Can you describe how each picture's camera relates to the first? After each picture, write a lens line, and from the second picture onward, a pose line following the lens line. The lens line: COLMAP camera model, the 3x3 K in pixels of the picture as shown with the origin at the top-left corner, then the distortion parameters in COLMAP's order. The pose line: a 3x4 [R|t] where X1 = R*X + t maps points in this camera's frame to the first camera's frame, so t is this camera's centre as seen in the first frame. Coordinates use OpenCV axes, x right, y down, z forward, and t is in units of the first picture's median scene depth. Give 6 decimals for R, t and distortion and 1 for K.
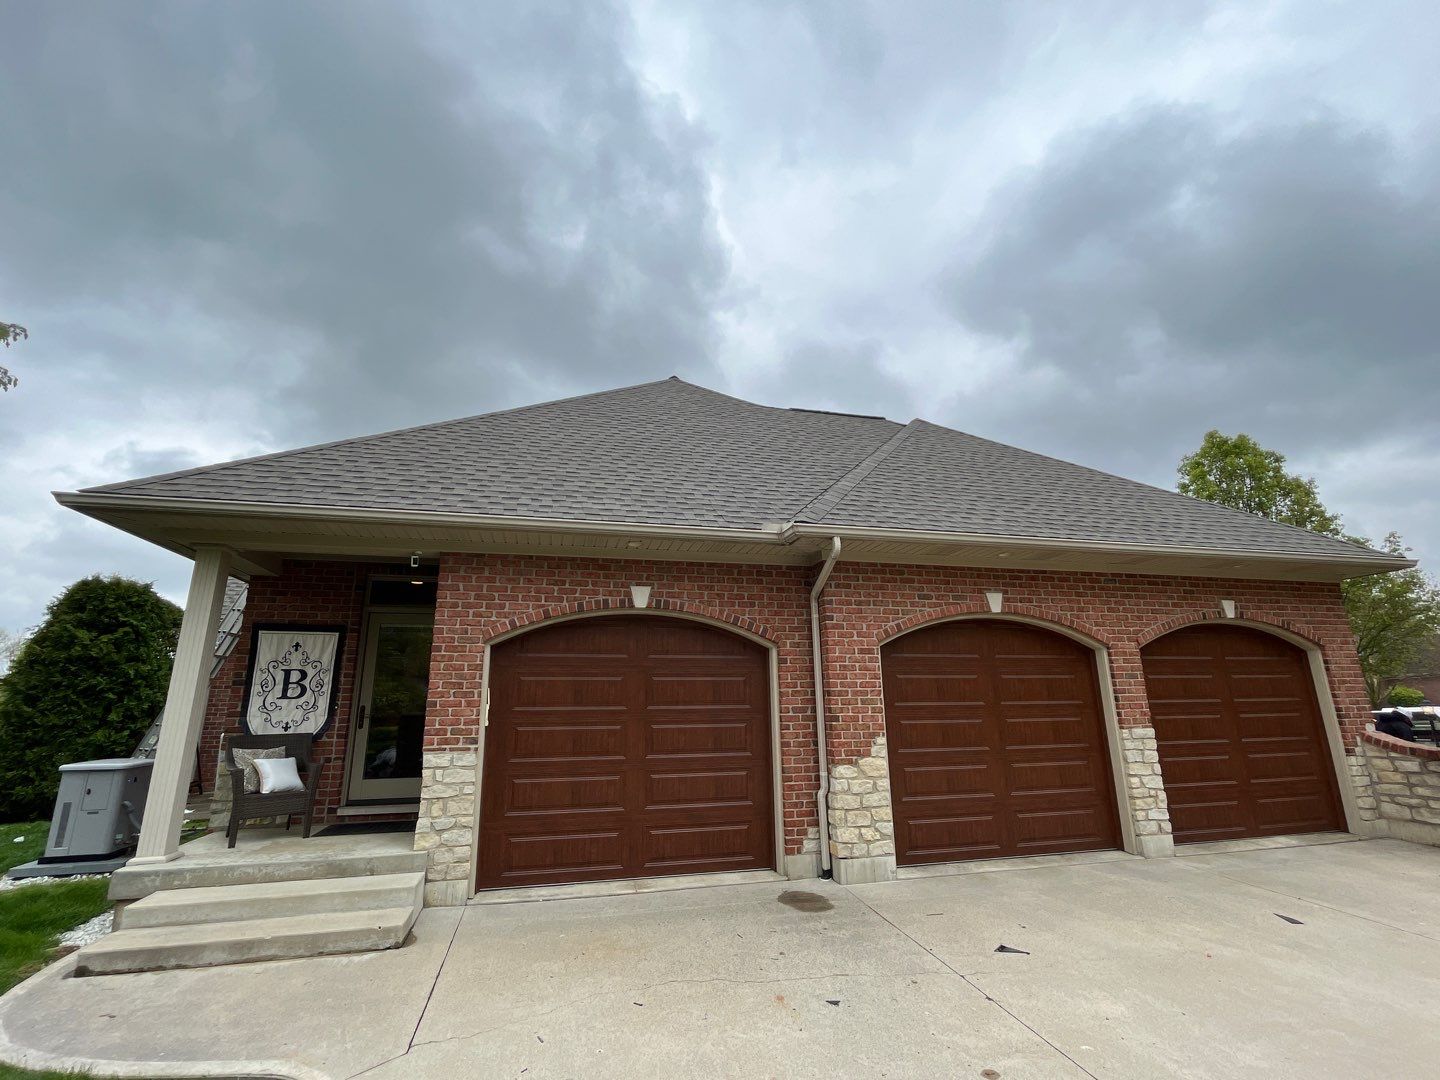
lens RADIAL K [[691.2, 0, 720.0], [0, 691.2, 540.0], [0, 0, 1]] dist [0.000118, 0.000745]
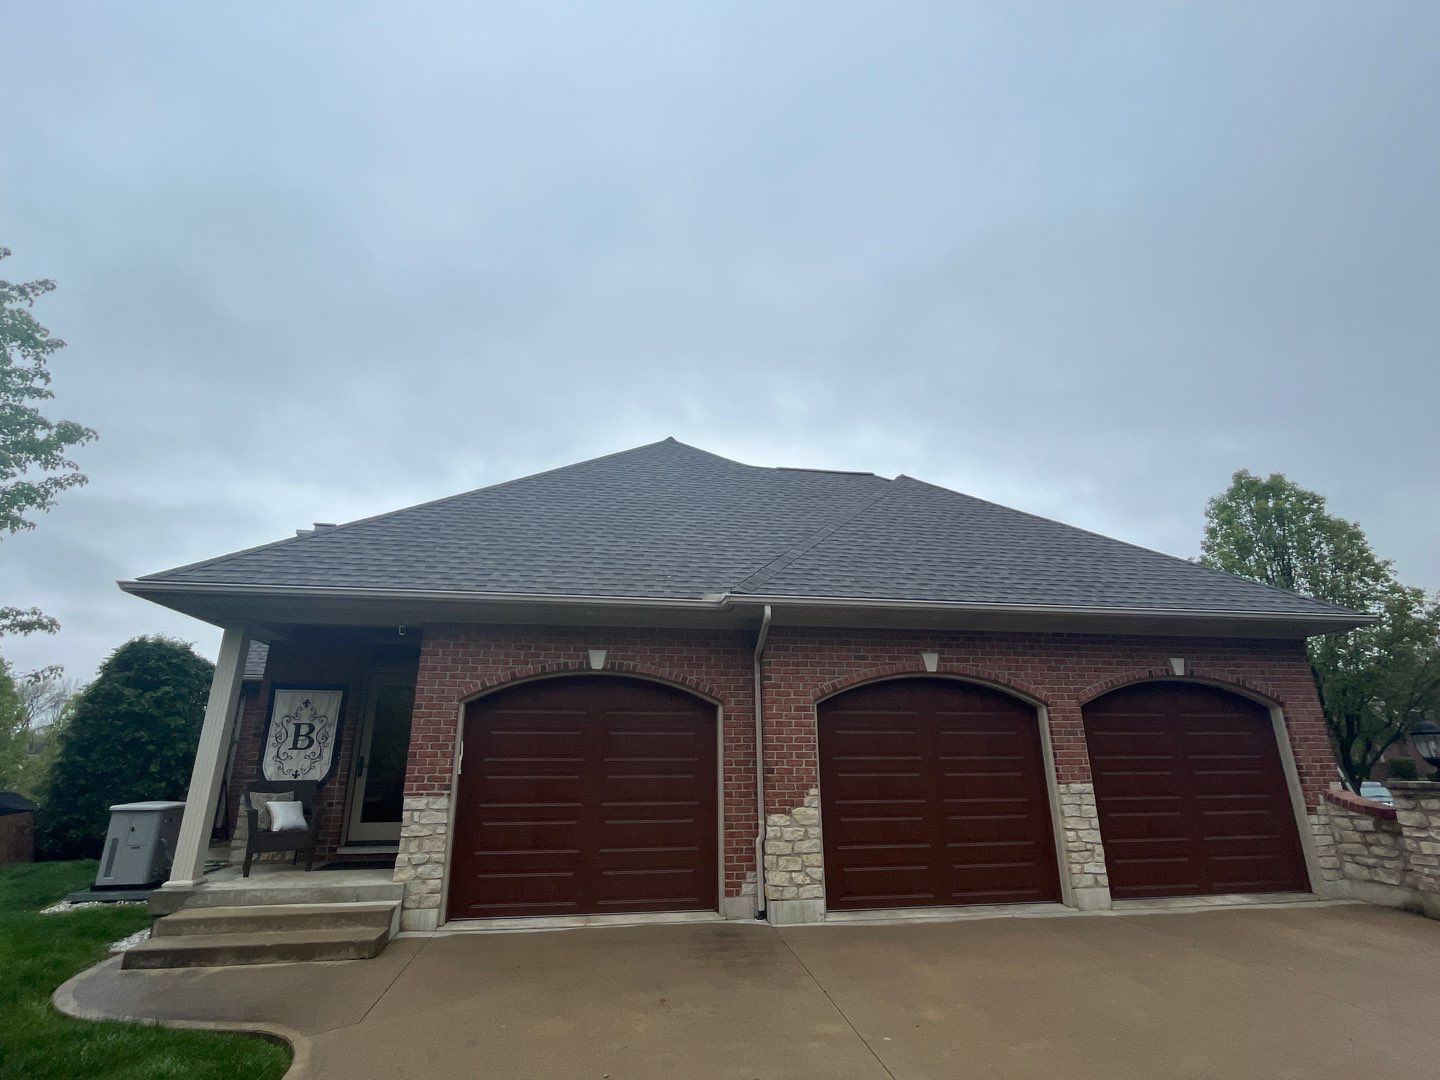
lens RADIAL K [[752.4, 0, 715.7], [0, 752.4, 532.1], [0, 0, 1]] dist [0.000297, -0.000132]
pose [[0.996842, -0.016107, -0.077756, 0.172303], [0.011237, 0.997971, -0.062667, -0.045010], [0.078607, 0.061595, 0.995001, -0.213507]]
